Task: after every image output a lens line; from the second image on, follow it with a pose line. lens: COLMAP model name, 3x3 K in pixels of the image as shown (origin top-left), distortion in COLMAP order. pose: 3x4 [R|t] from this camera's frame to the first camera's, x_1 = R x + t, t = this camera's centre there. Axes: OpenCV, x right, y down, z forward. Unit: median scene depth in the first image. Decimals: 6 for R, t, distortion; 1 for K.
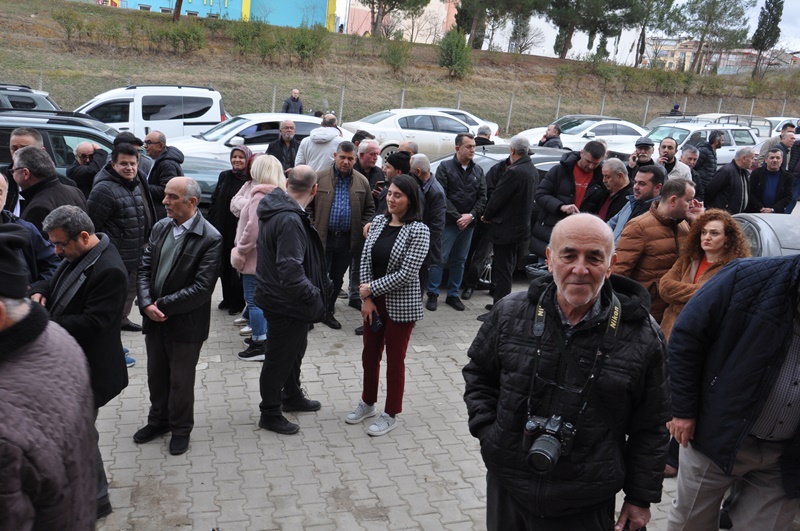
lens RADIAL K [[721.0, 0, 396.0], [0, 721.0, 266.7], [0, 0, 1]] dist [-0.102188, 0.209051]
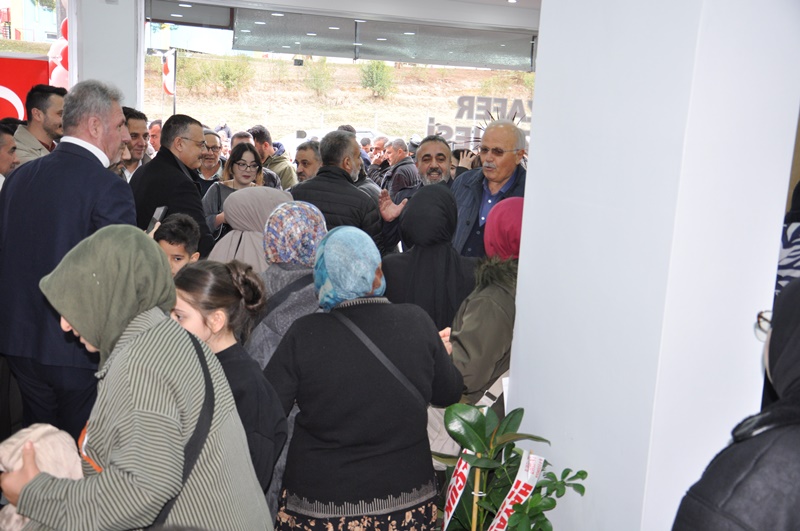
lens RADIAL K [[965.0, 0, 400.5], [0, 965.0, 266.5], [0, 0, 1]] dist [0.014465, 0.002742]
pose [[0.997637, -0.060212, 0.033075, 0.061956], [0.062619, 0.995037, -0.077335, 0.098887], [-0.028255, 0.079224, 0.996456, -0.416626]]
